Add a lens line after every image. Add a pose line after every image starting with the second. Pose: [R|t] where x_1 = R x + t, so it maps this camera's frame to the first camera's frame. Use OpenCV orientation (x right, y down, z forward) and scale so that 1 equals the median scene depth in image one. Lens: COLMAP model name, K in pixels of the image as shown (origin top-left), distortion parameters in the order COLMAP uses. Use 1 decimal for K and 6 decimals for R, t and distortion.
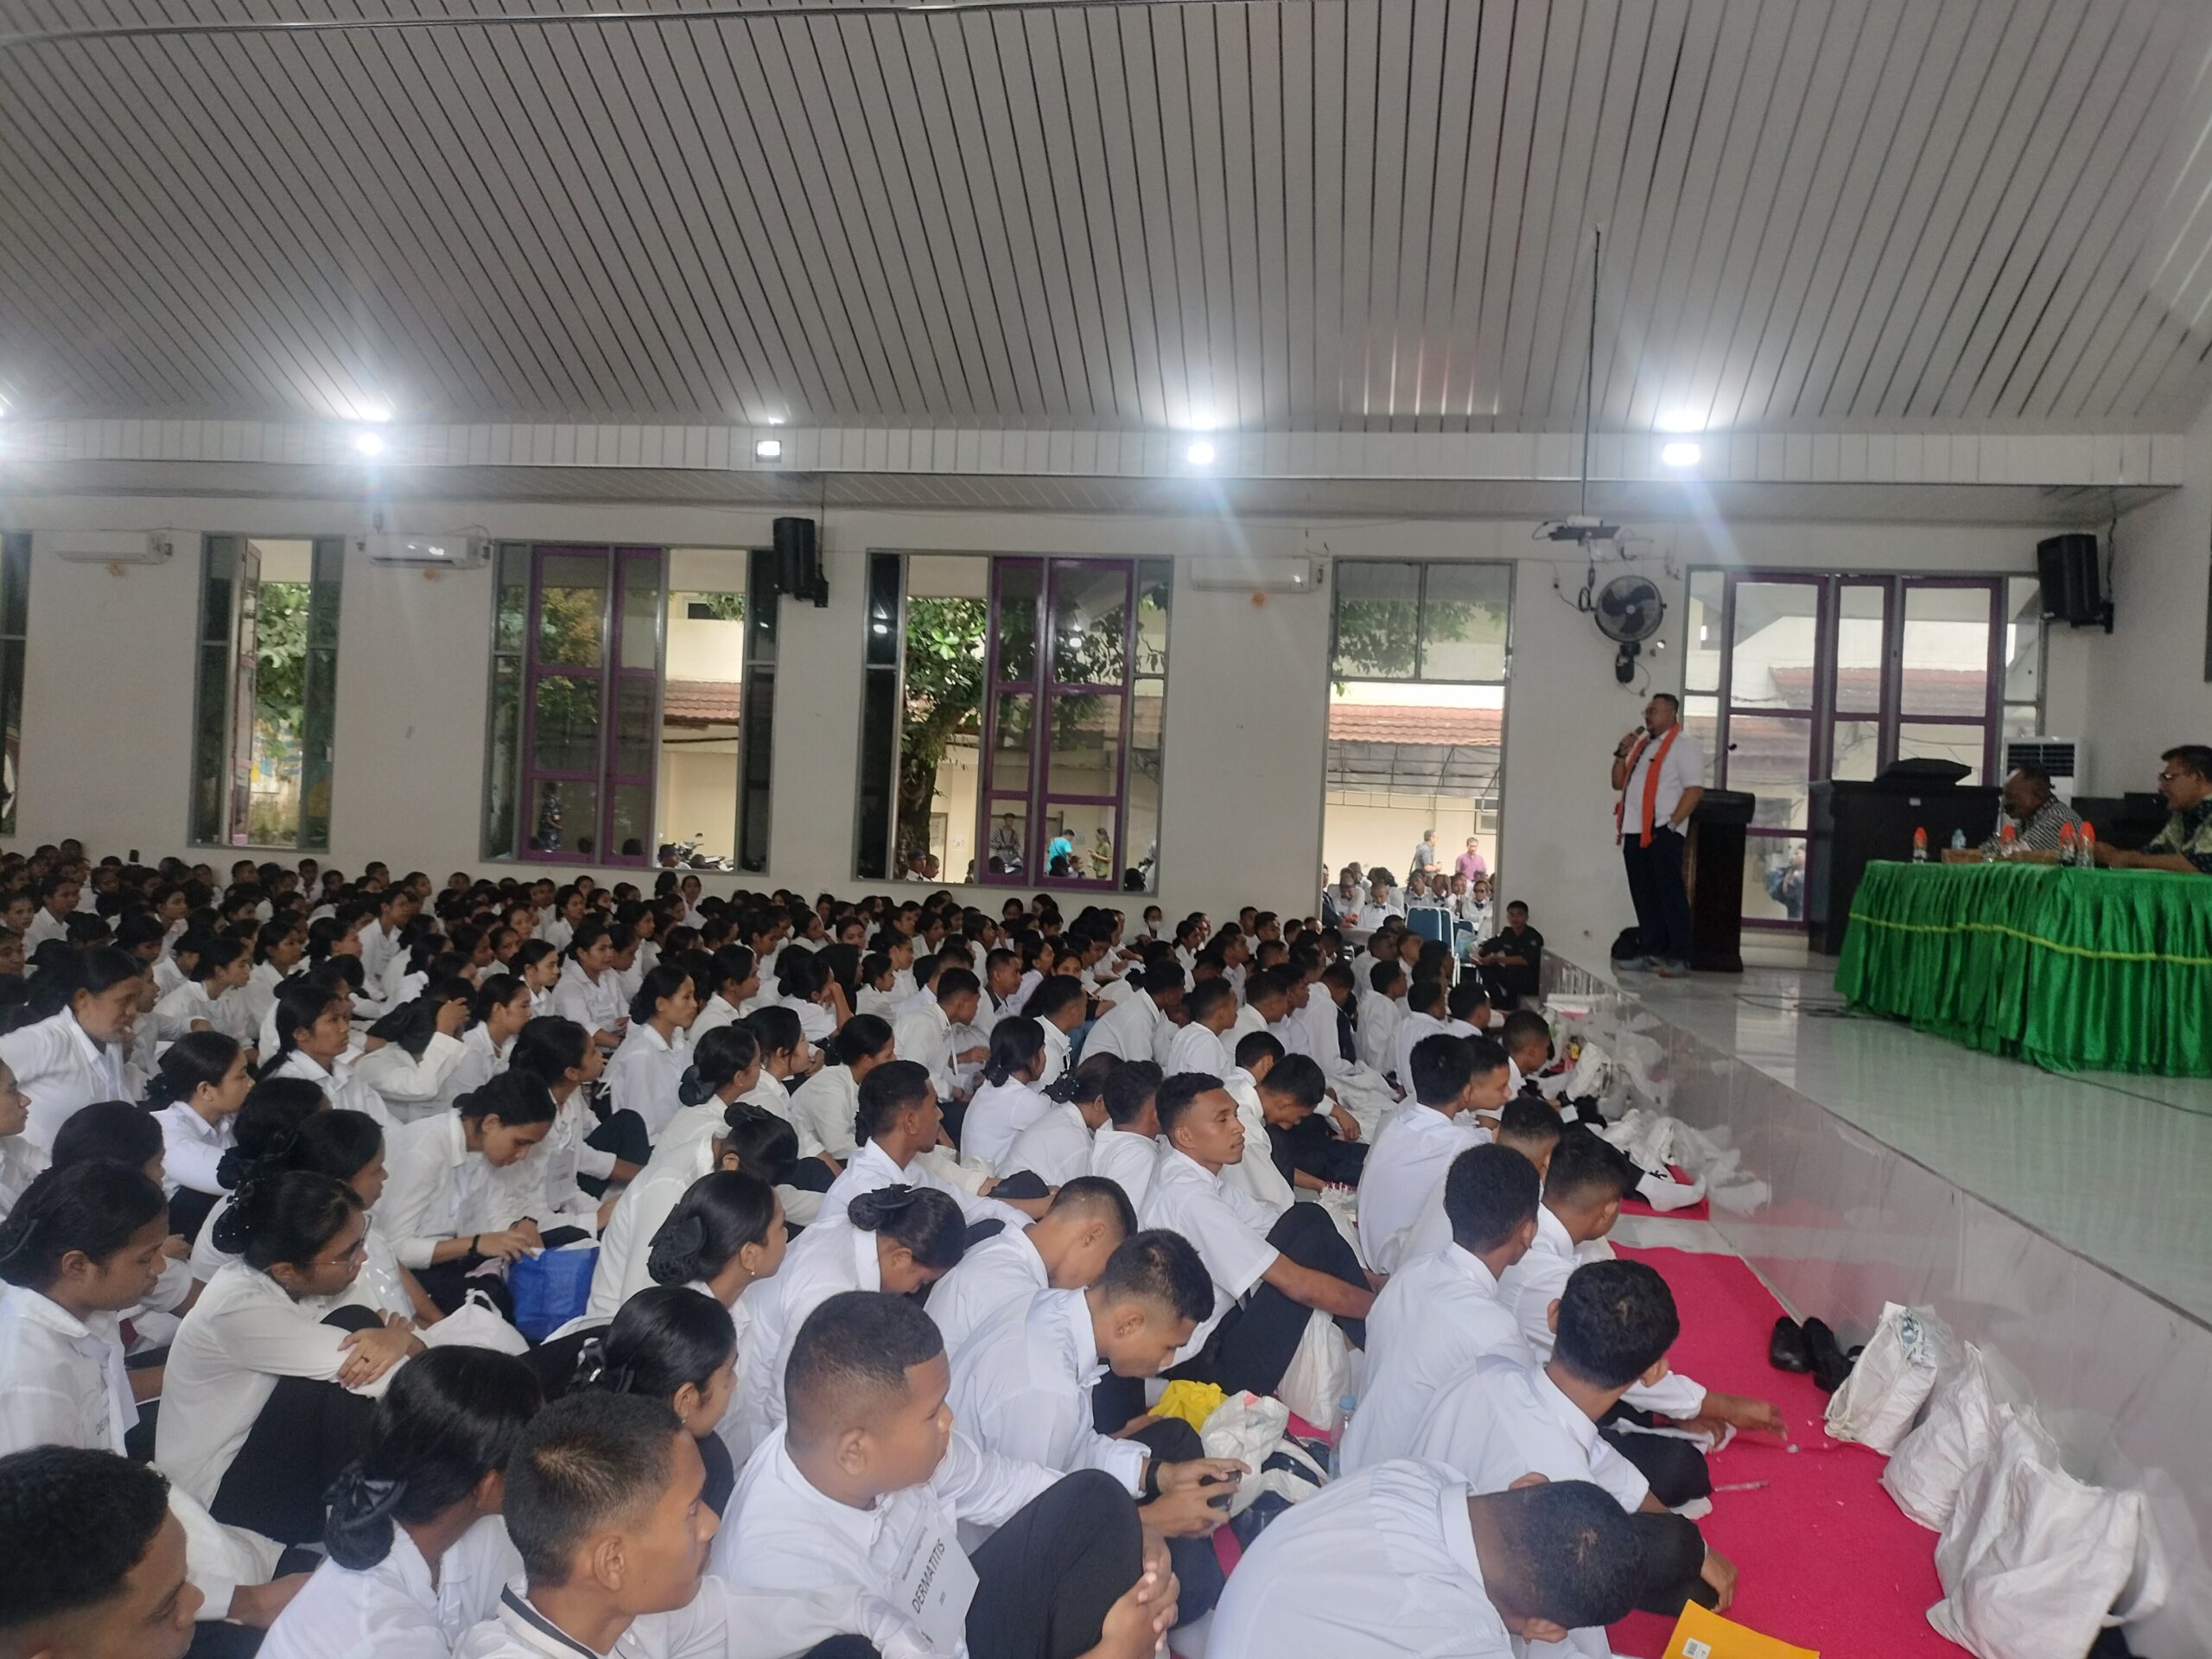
lens RADIAL K [[1653.4, 0, 1106.0], [0, 1653.4, 829.5], [0, 0, 1]] dist [0.028247, -0.029260]
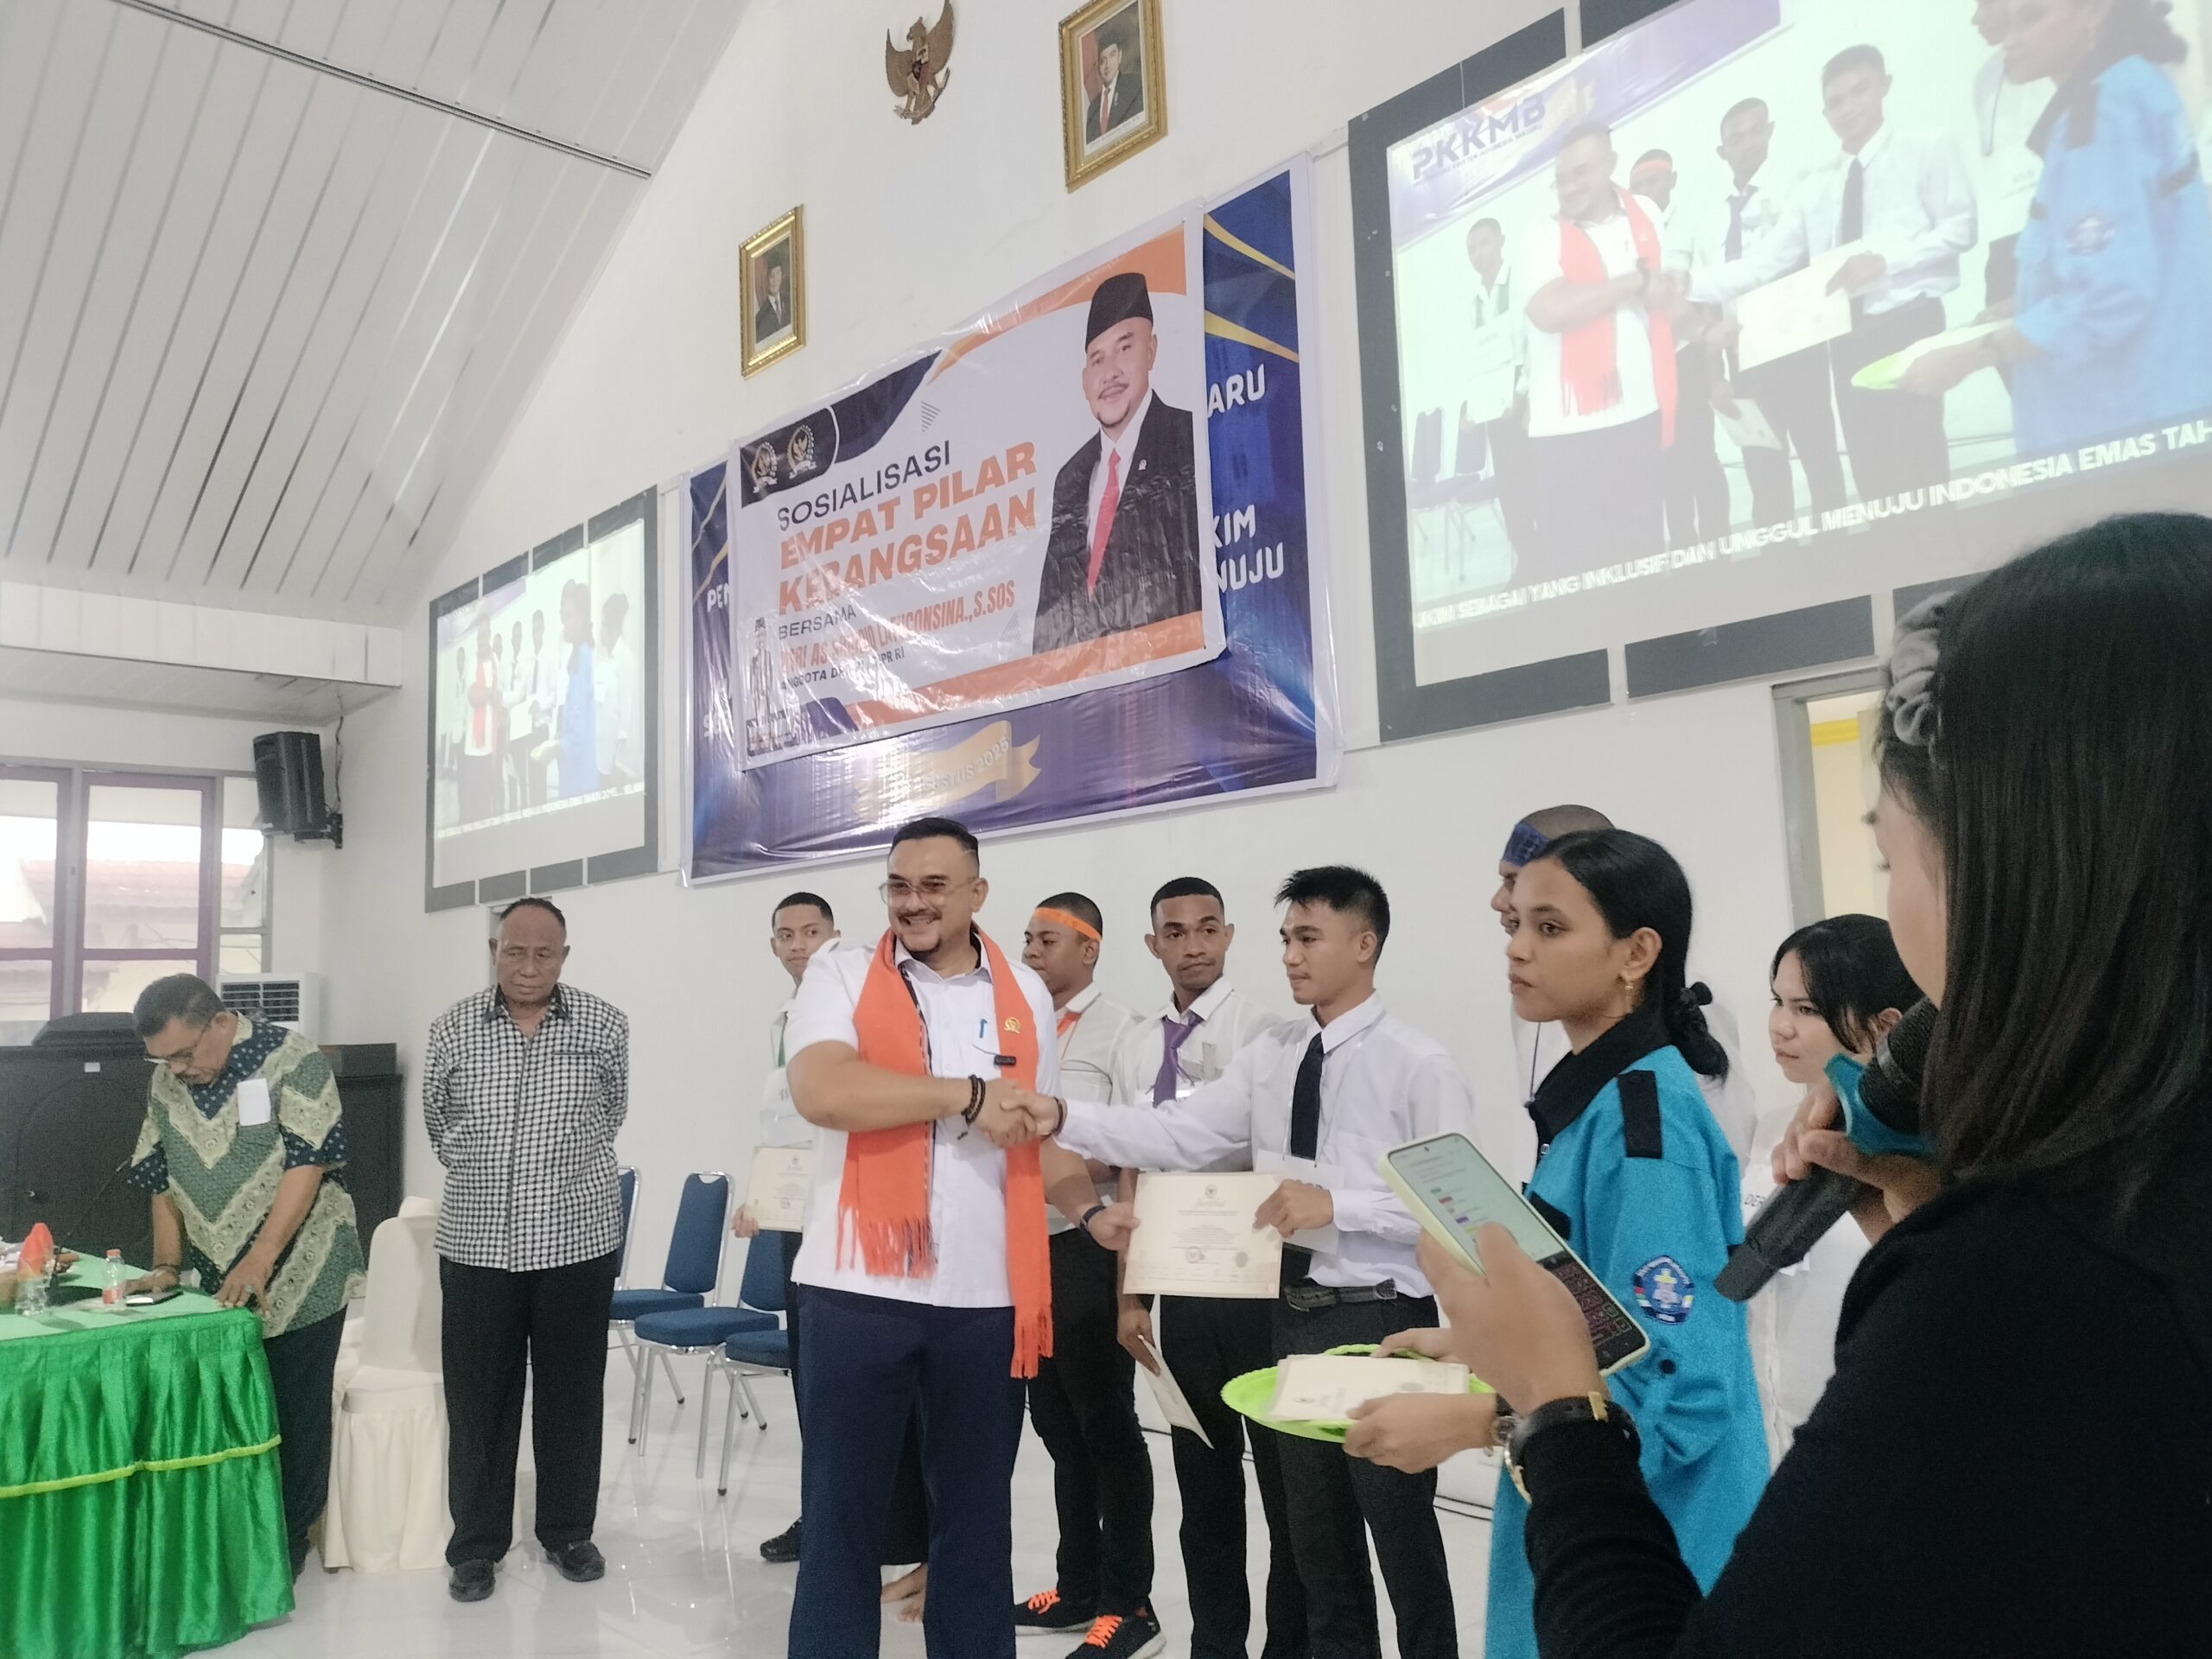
lens RADIAL K [[1653.4, 0, 1106.0], [0, 1653.4, 829.5], [0, 0, 1]] dist [0.028247, -0.029260]
pose [[0.626789, 0.018110, 0.778979, 0.182347], [0.056518, 0.996040, -0.068632, -0.046618], [-0.777137, 0.087044, 0.623283, 0.156496]]
